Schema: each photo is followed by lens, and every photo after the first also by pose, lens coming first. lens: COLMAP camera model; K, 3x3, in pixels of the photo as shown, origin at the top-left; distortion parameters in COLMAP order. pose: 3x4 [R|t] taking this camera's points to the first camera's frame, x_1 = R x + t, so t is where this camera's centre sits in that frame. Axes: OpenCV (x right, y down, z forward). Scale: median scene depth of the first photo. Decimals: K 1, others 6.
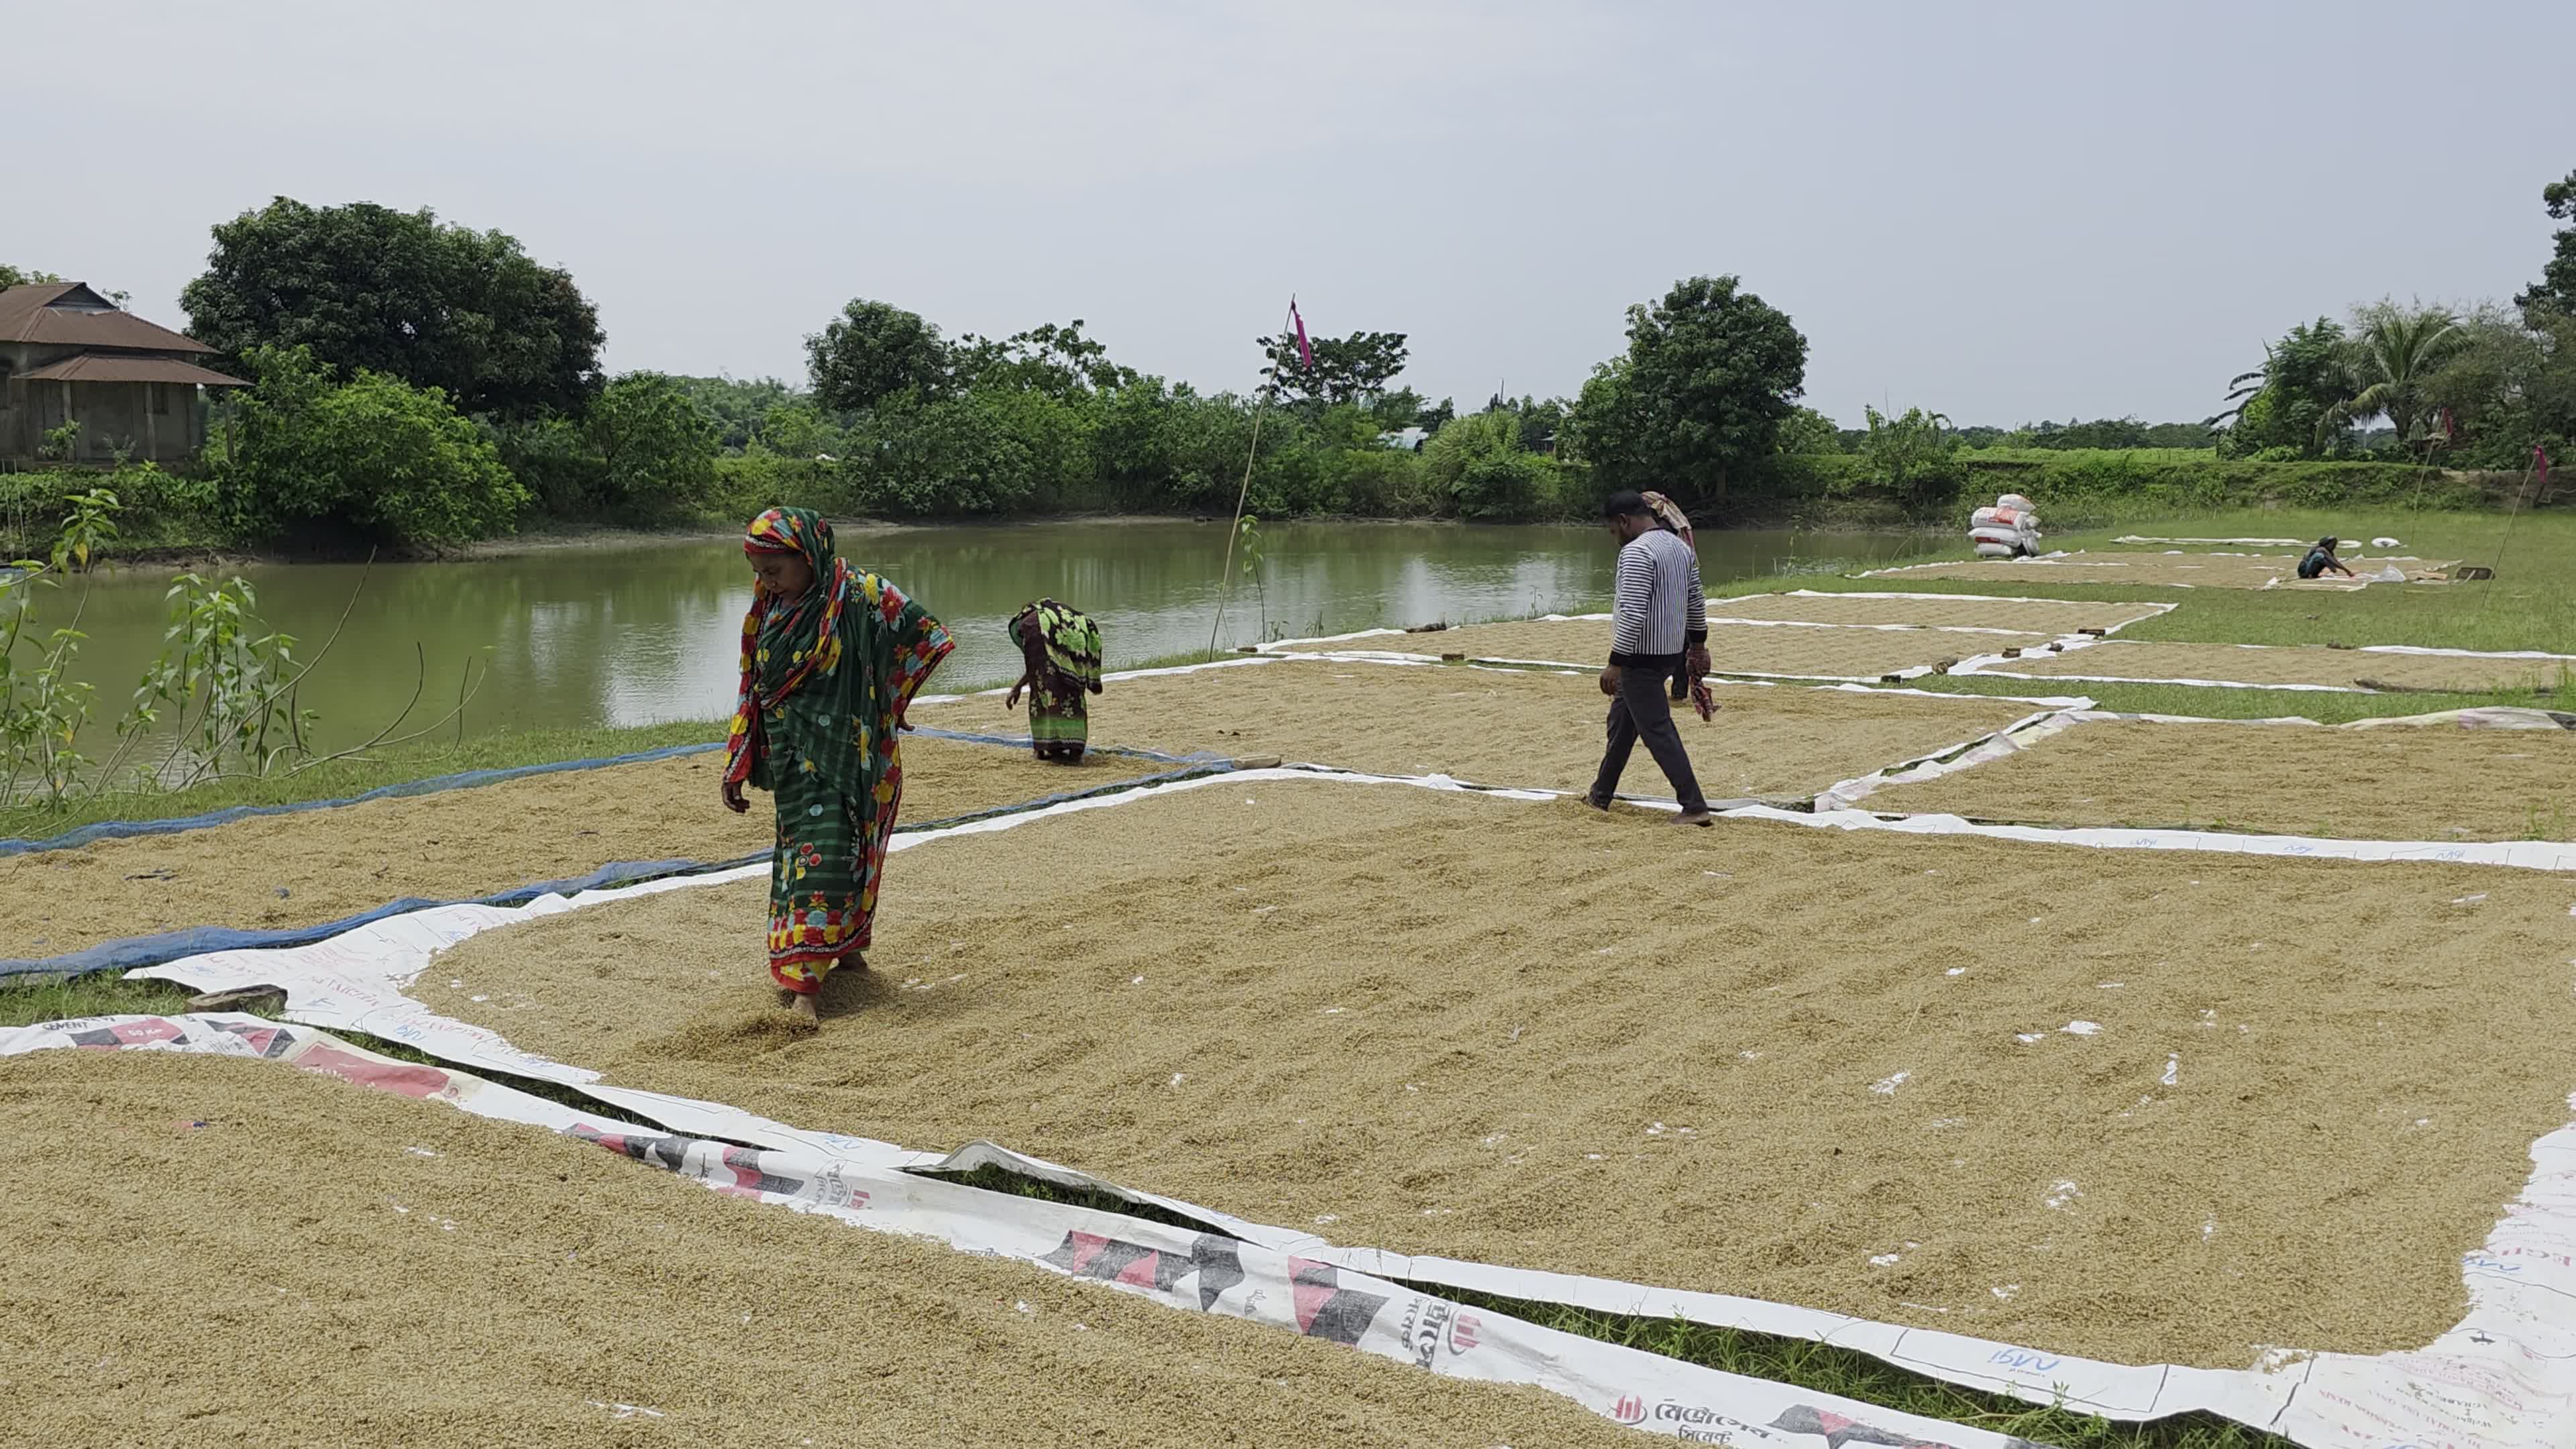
lens RADIAL K [[2174.4, 0, 1282.4], [0, 2174.4, 727.9], [0, 0, 1]] dist [-0.004668, 0.006242]
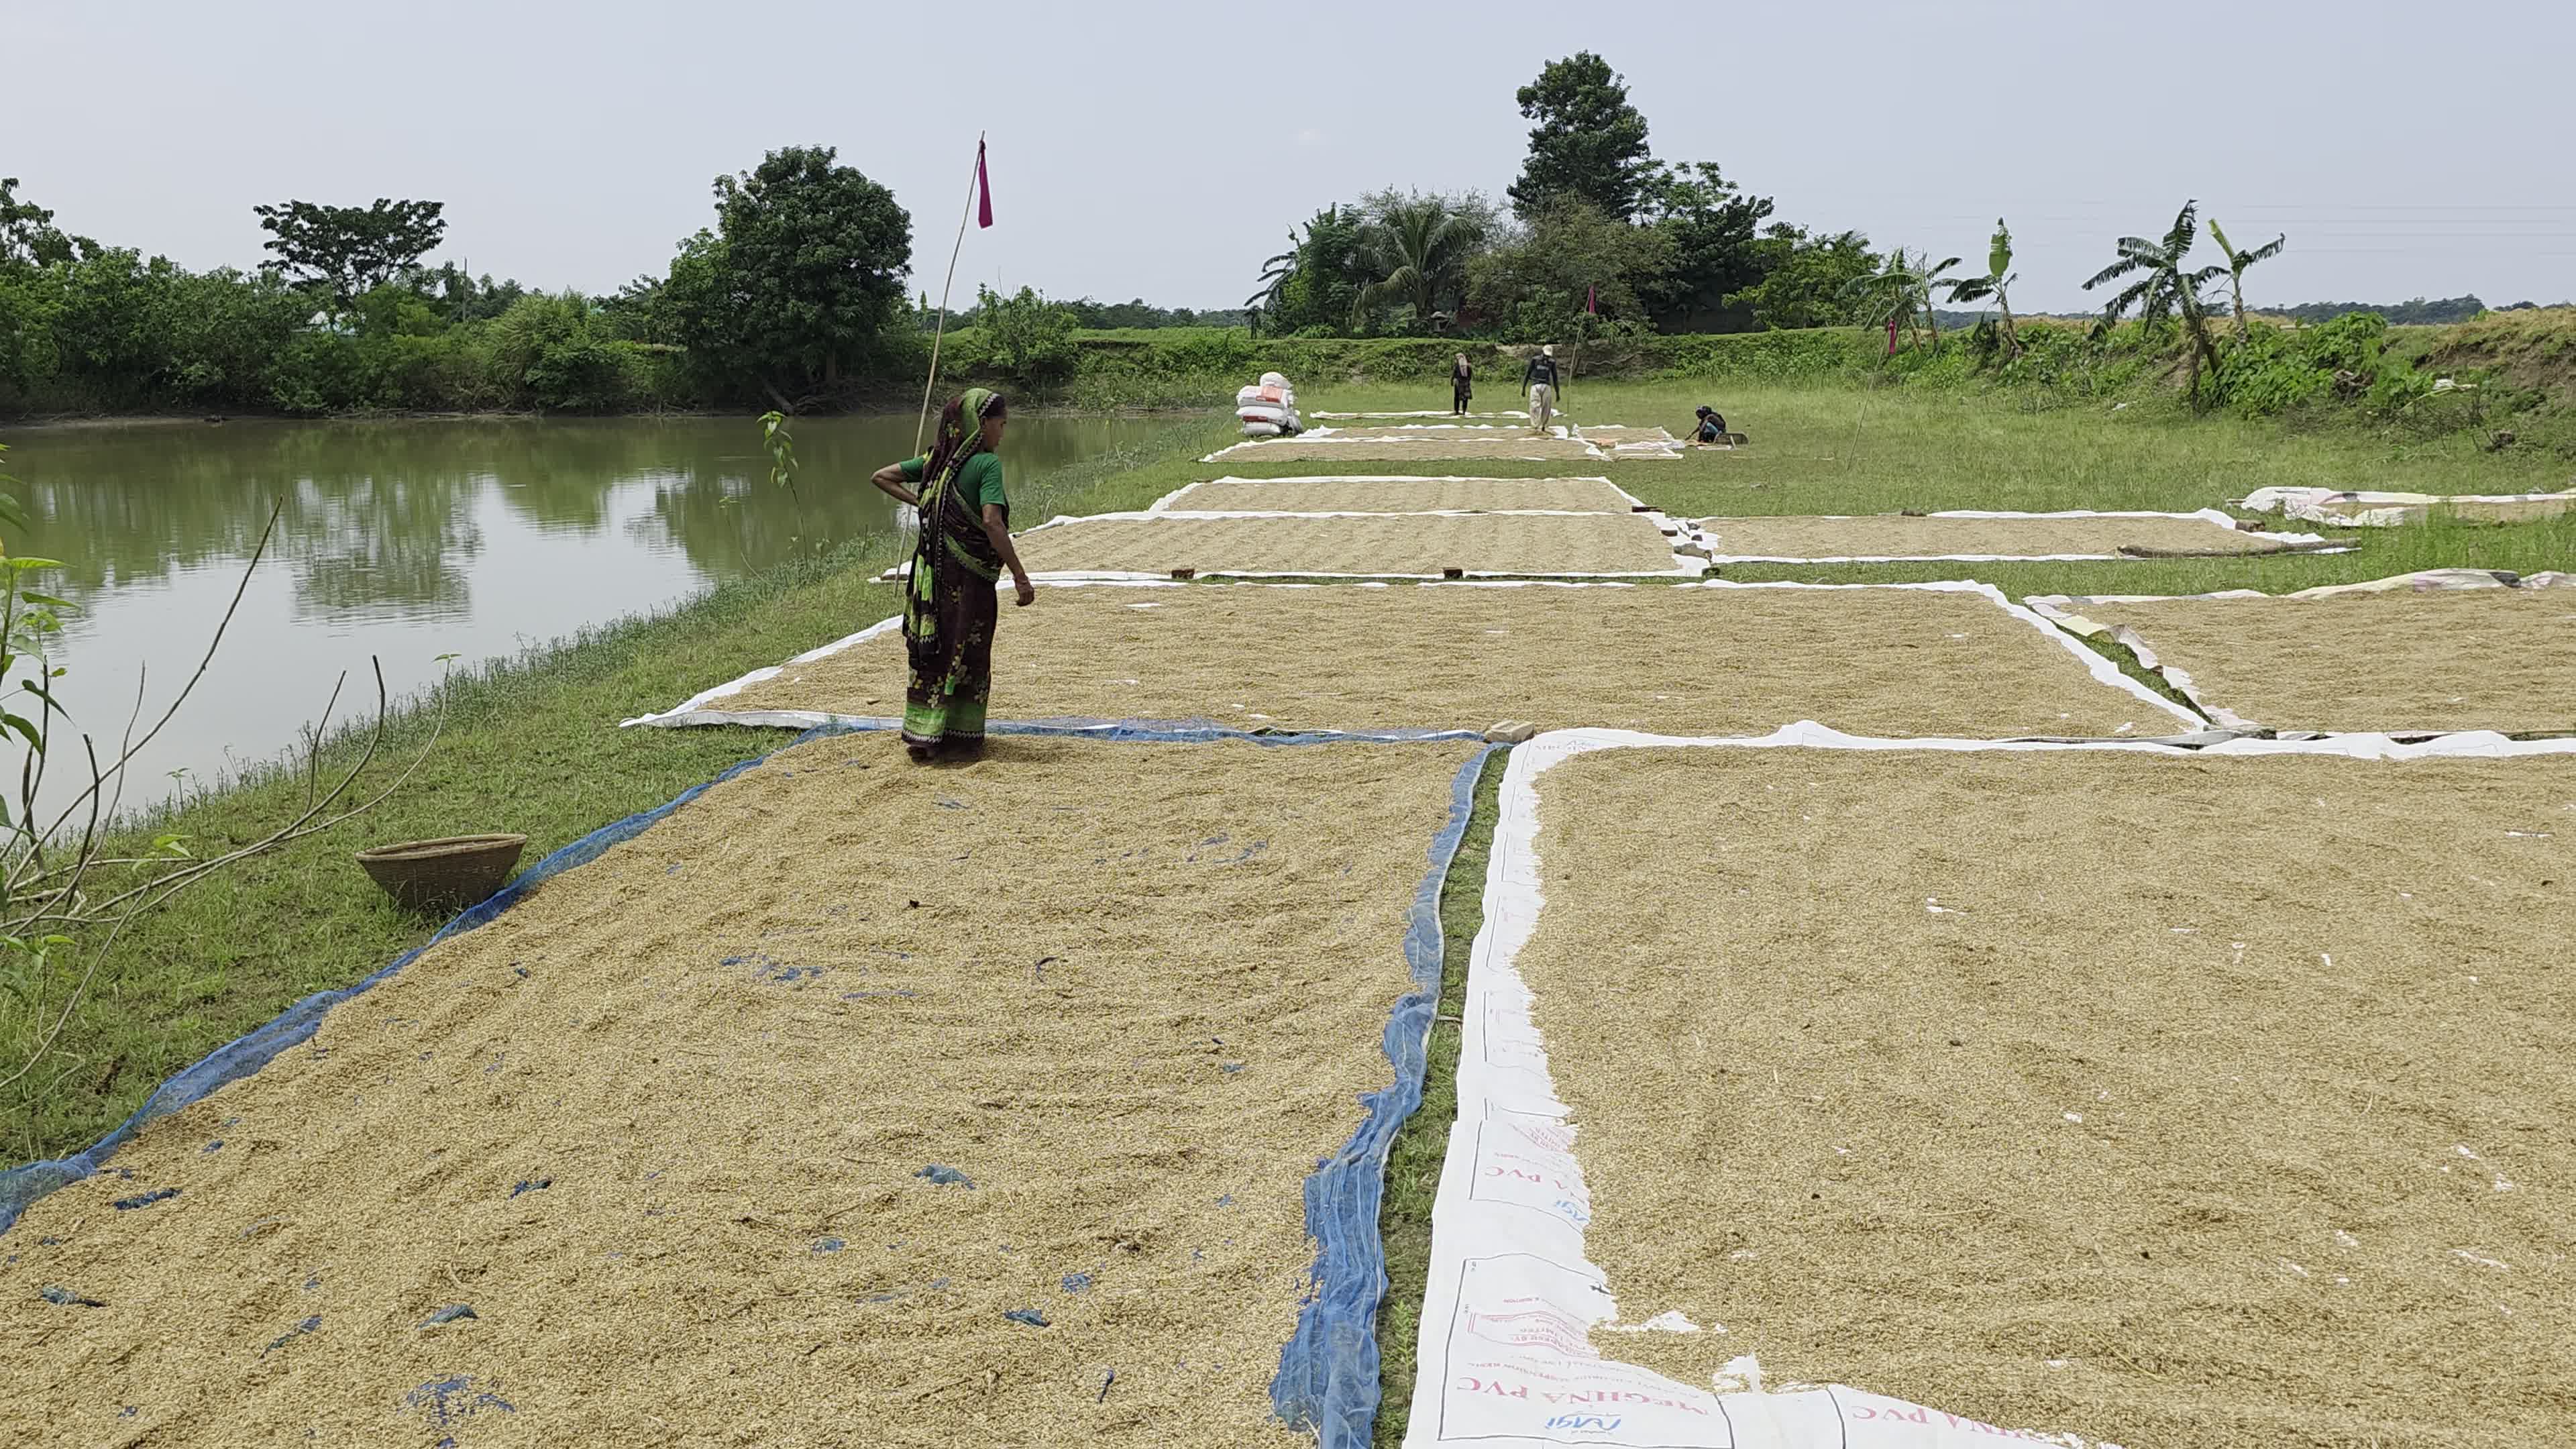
lens RADIAL K [[2174.4, 0, 1282.4], [0, 2174.4, 727.9], [0, 0, 1]] dist [-0.004668, 0.006242]
pose [[0.888574, -0.089369, 0.449943, -0.064765], [0.065633, 0.995516, 0.068117, -0.006653], [-0.454013, -0.030995, 0.890456, 0.054245]]
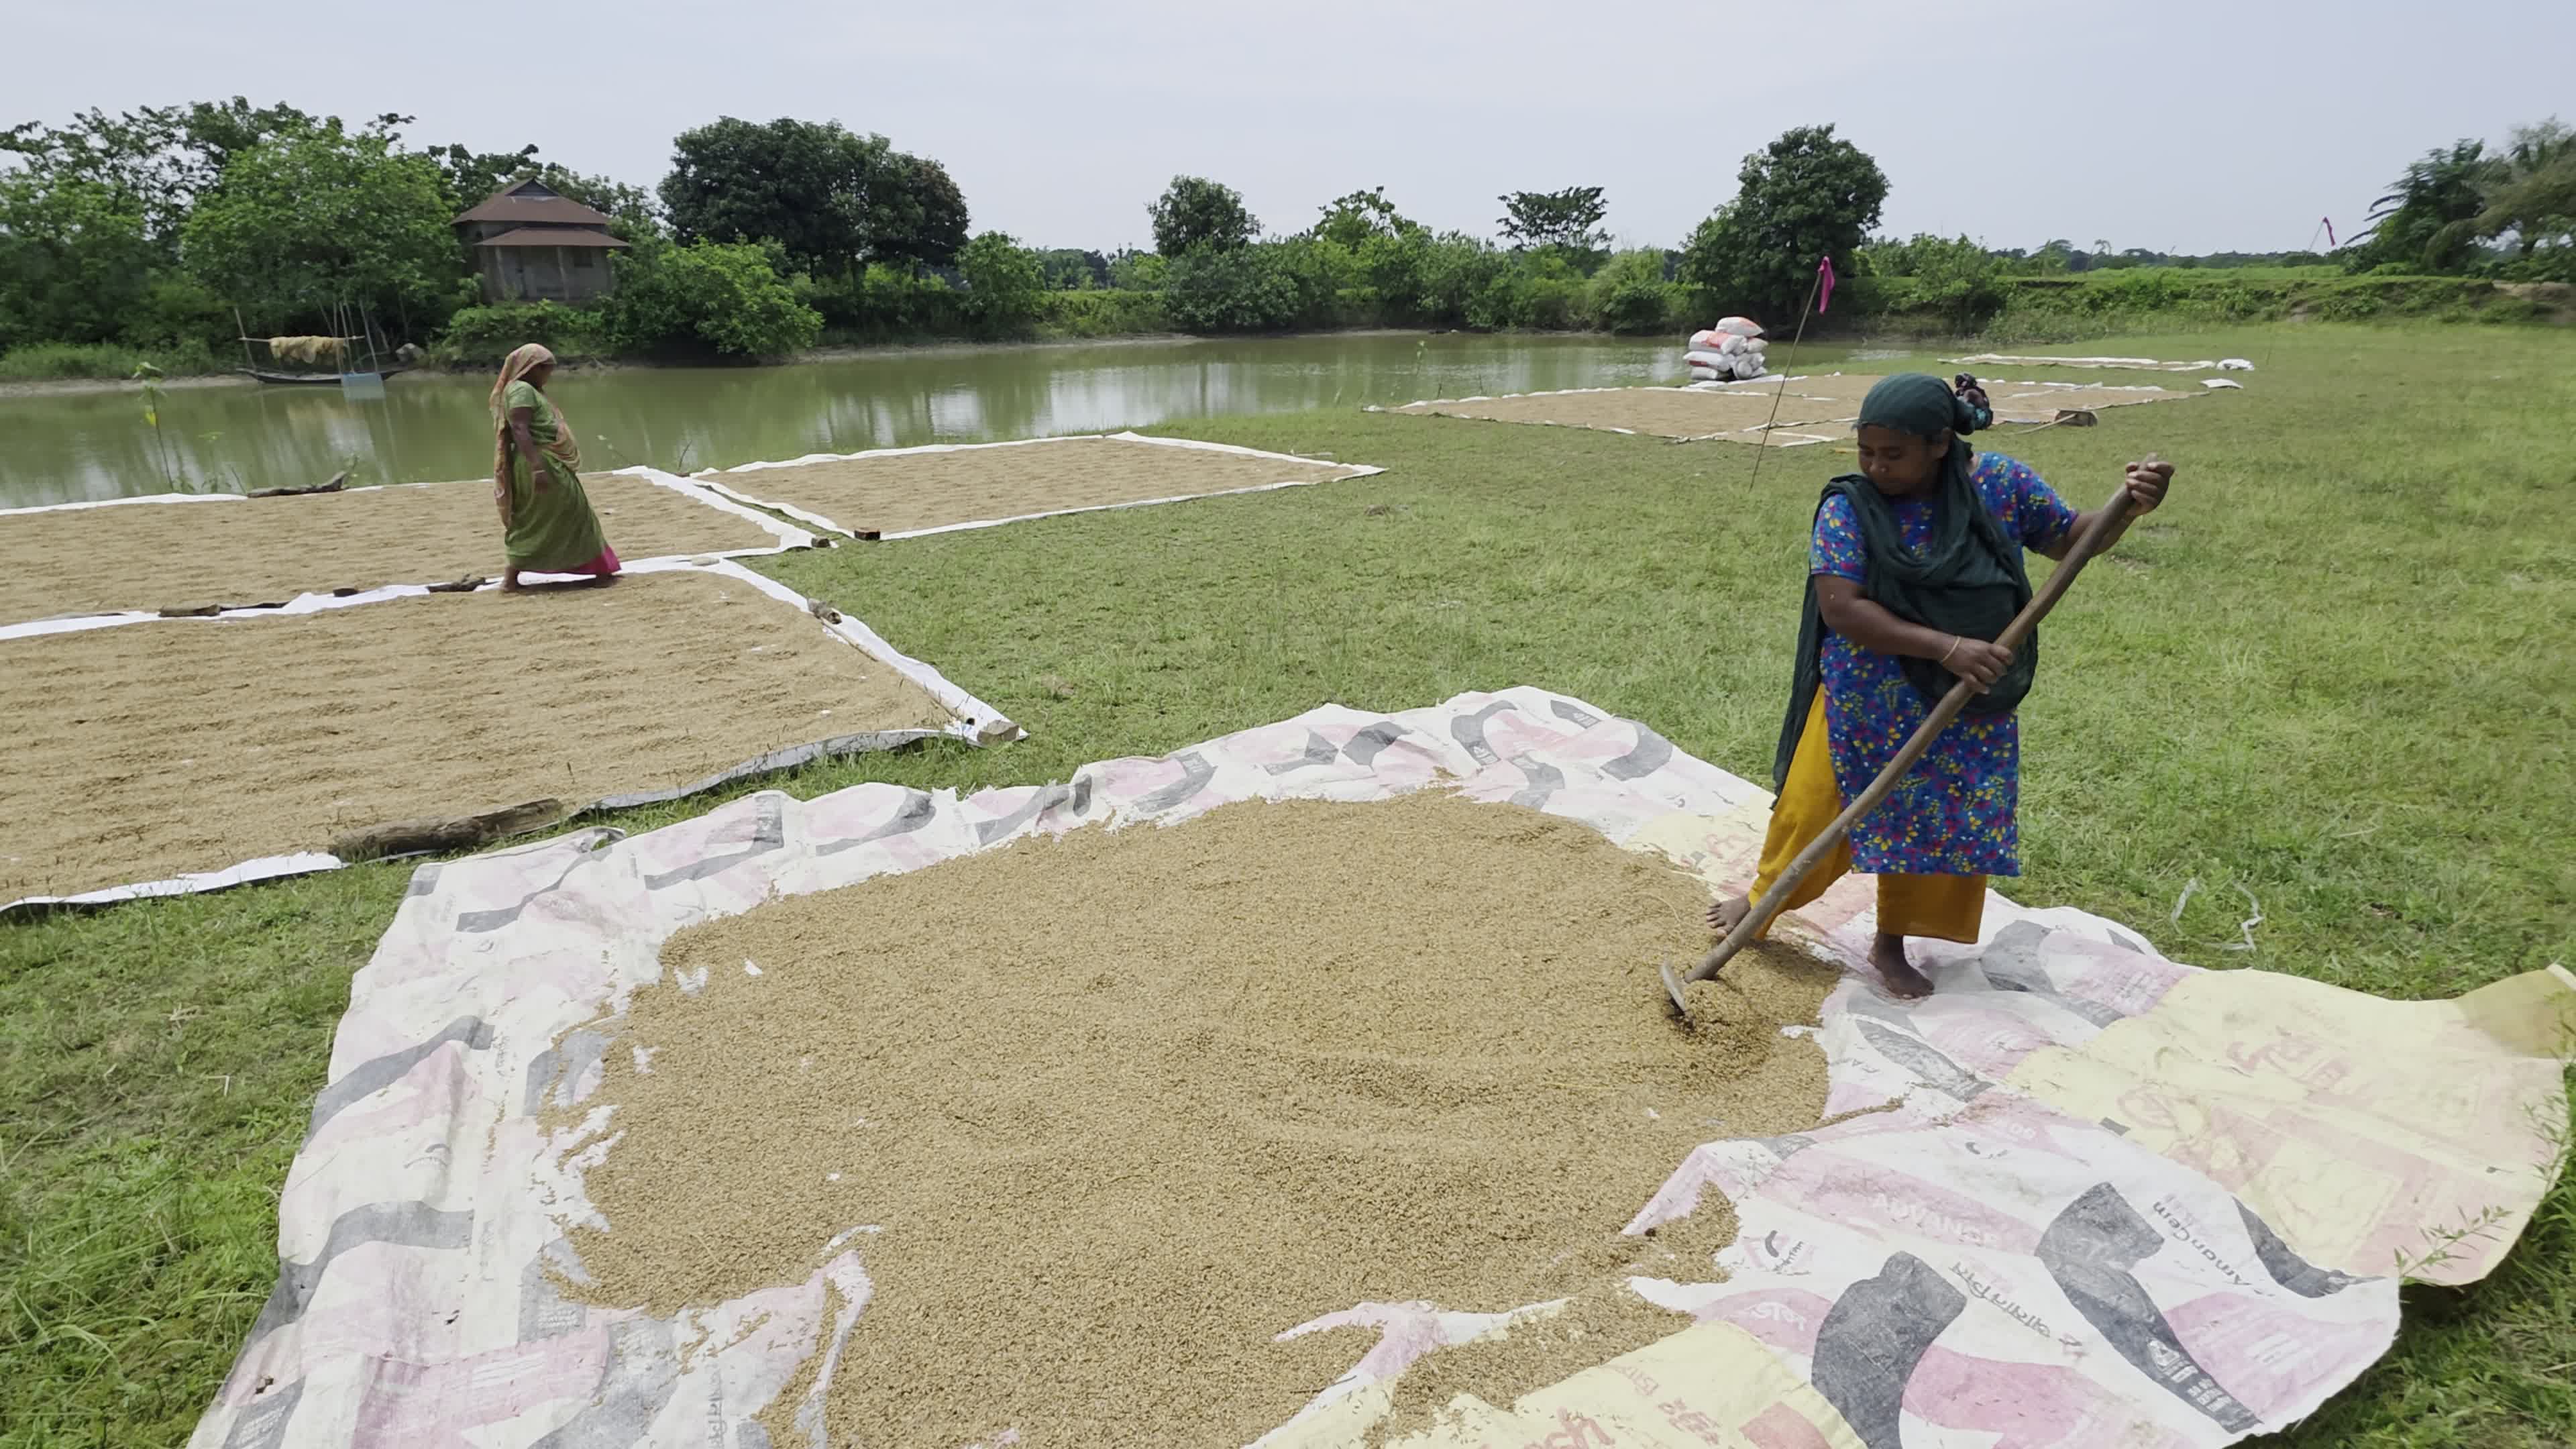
lens RADIAL K [[1256.7, 0, 1279.1], [0, 1256.7, 709.6], [0, 0, 1]] dist [0.000595, 0.000546]
pose [[0.939071, 0.097568, -0.329586, 0.176902], [-0.029921, 0.978431, 0.204394, -0.021362], [0.342420, -0.182078, 0.921735, 0.180931]]
